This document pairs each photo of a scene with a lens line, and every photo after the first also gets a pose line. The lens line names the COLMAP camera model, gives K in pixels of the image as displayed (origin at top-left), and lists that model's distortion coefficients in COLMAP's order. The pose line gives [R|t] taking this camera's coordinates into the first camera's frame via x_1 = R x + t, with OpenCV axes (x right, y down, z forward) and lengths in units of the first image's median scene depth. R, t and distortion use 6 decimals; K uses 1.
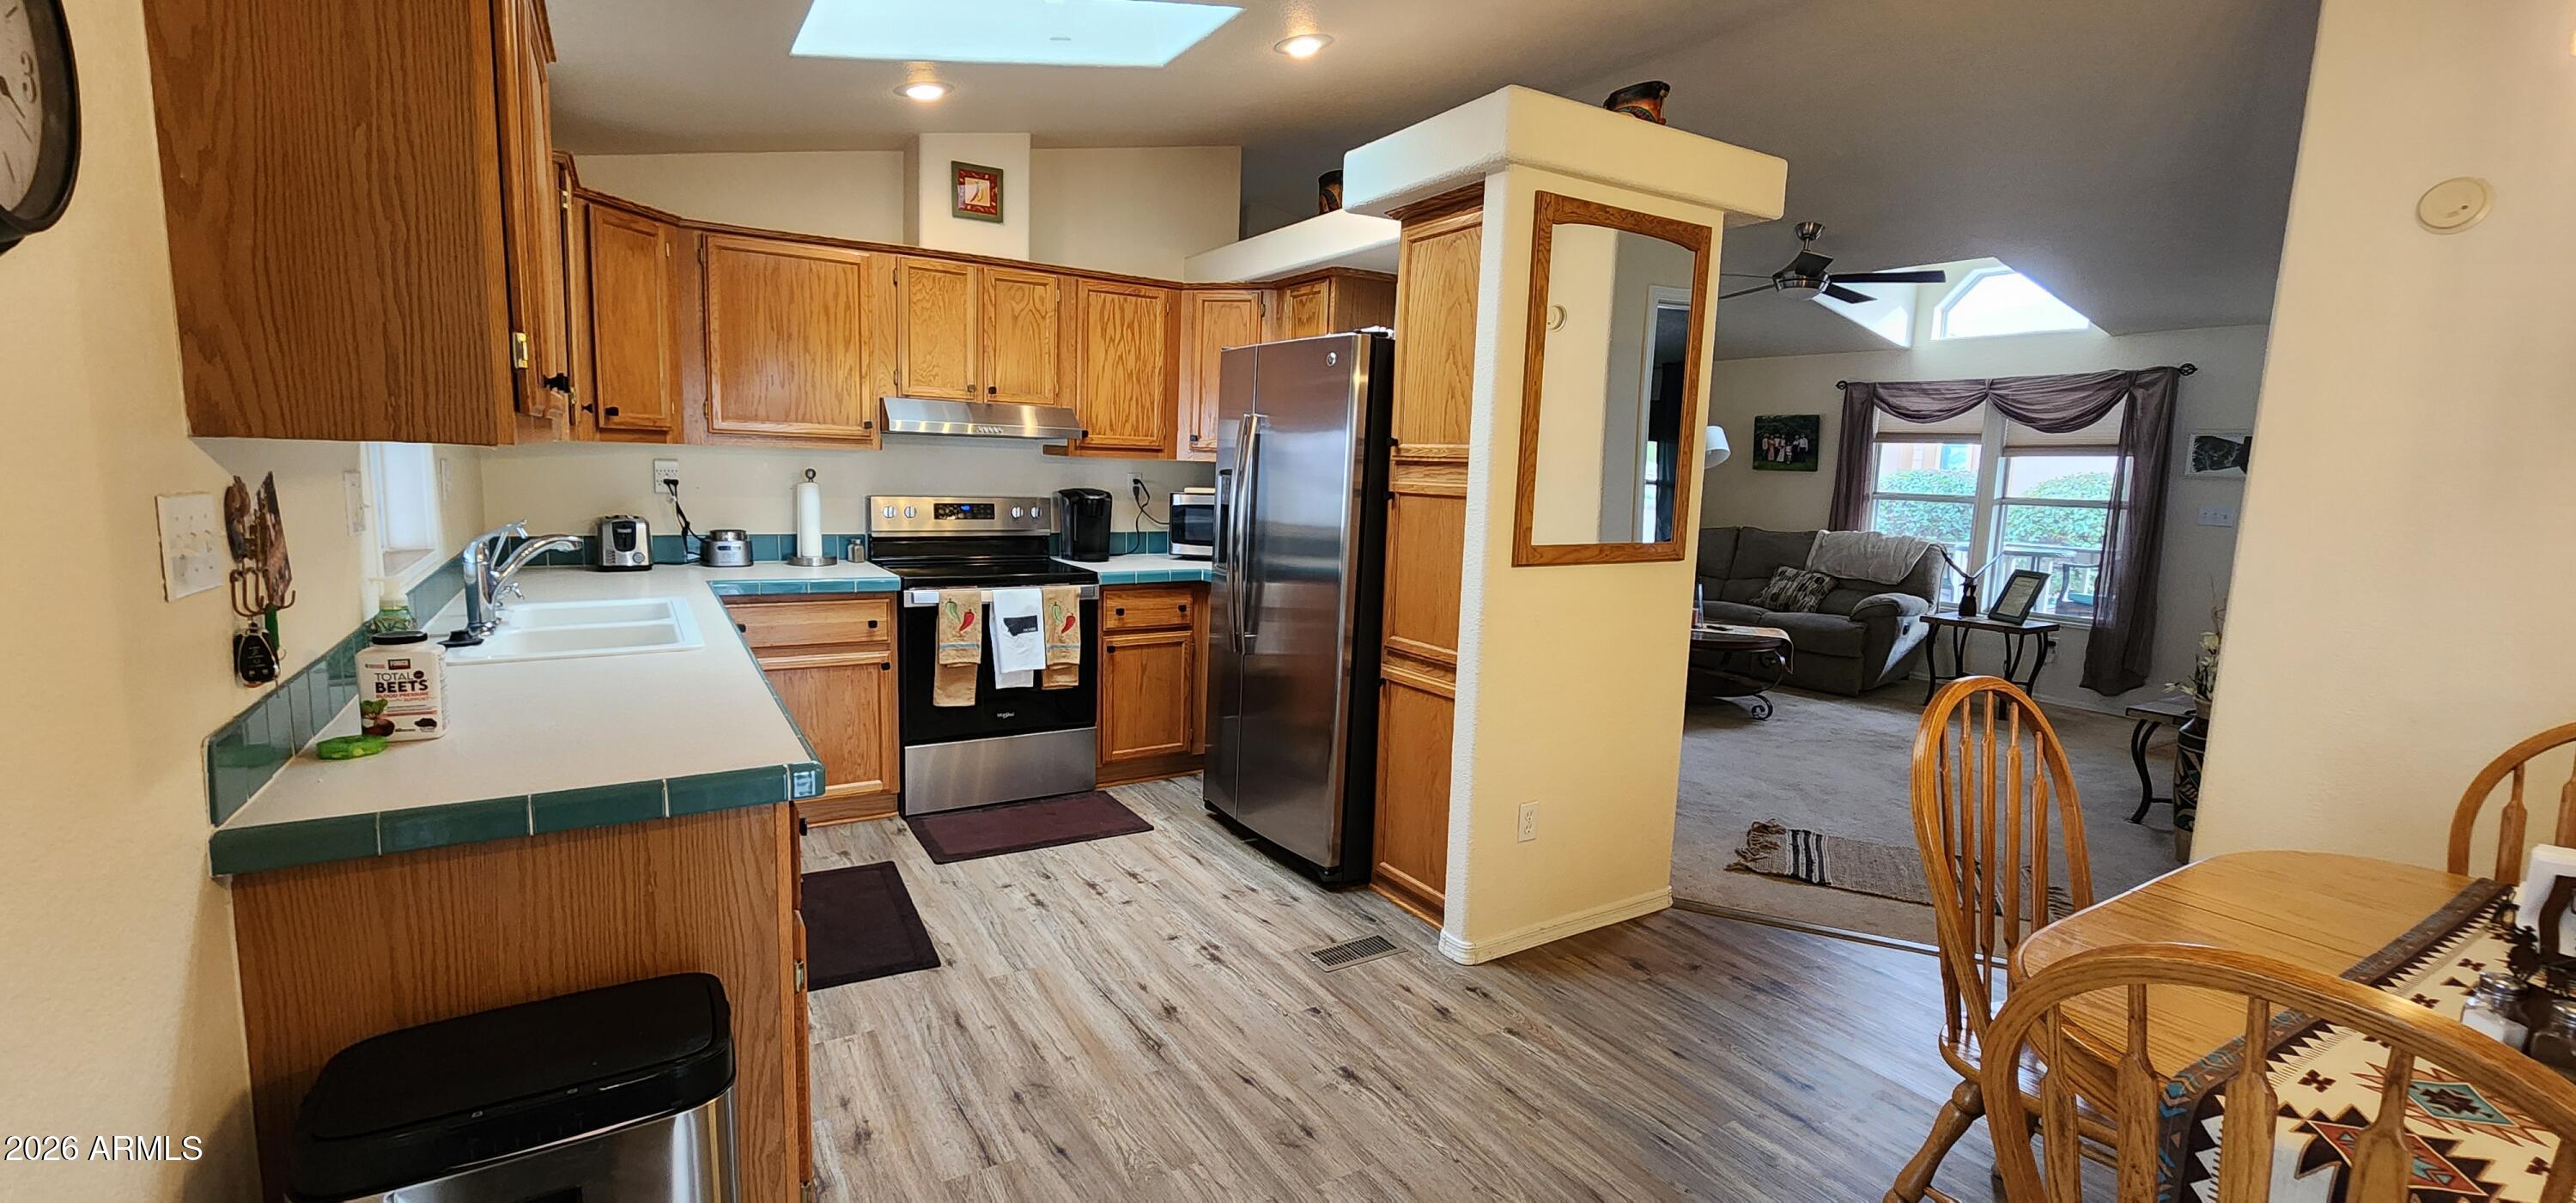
lens RADIAL K [[1055.6, 0, 1269.8], [0, 1055.6, 601.1], [0, 0, 1]] dist [-0.009861, -0.000326]
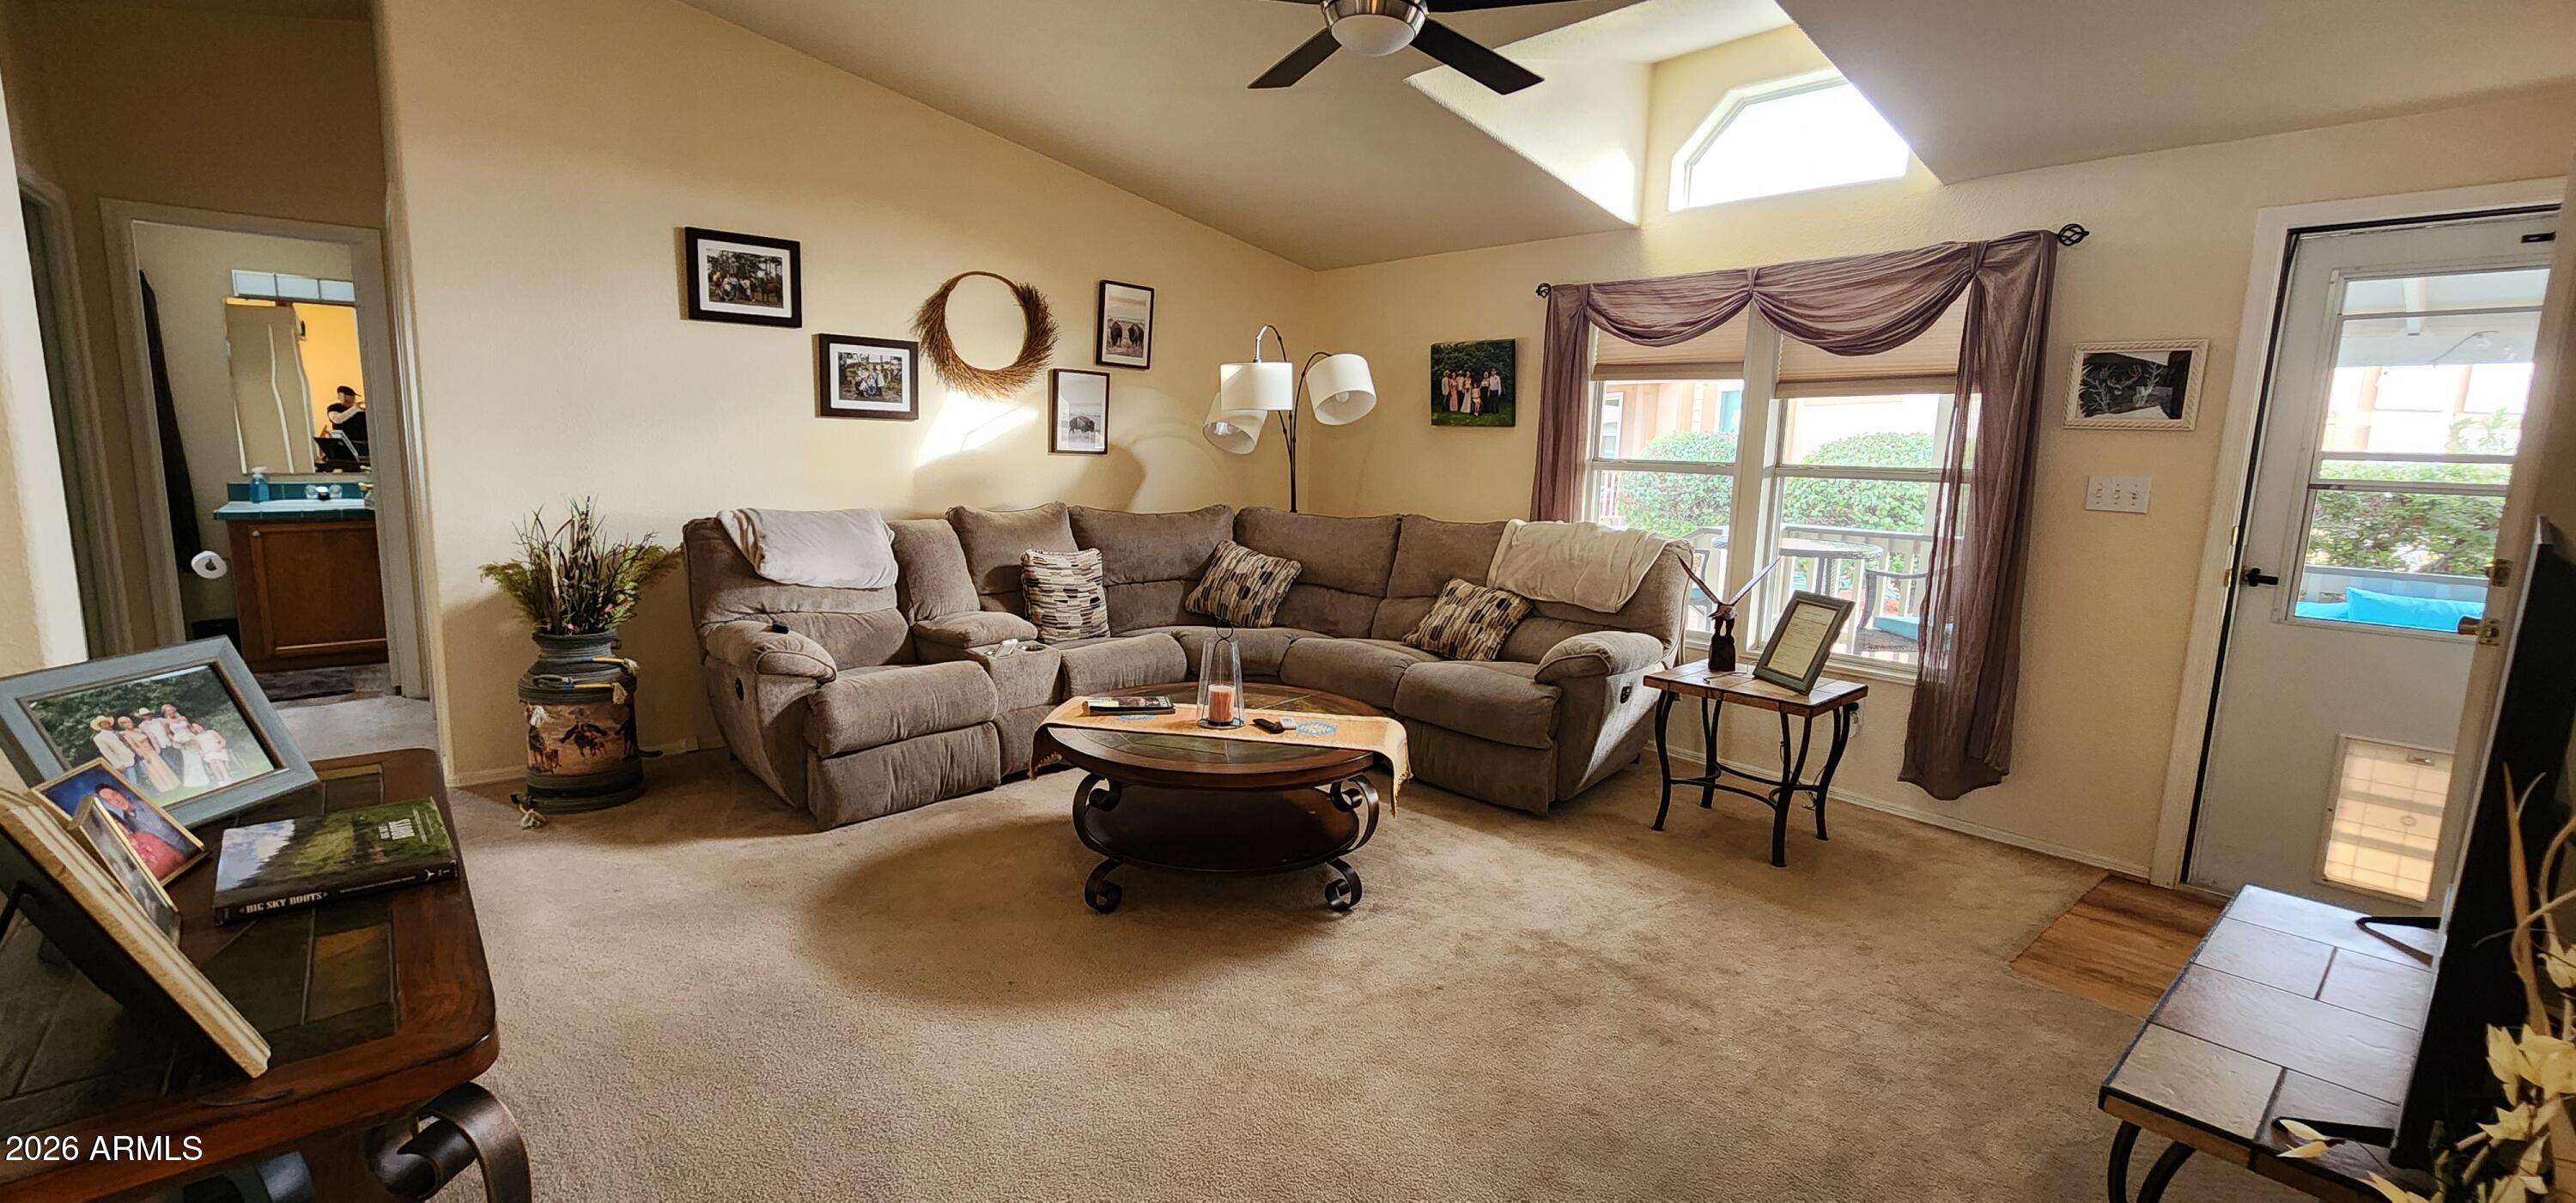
lens RADIAL K [[1055.6, 0, 1269.8], [0, 1055.6, 601.1], [0, 0, 1]] dist [-0.009861, -0.000326]
pose [[0.988182, -0.029792, 0.150360, 0.313764], [0.025806, 0.999264, 0.028391, -0.044769], [-0.151095, -0.024175, 0.988224, 0.439833]]
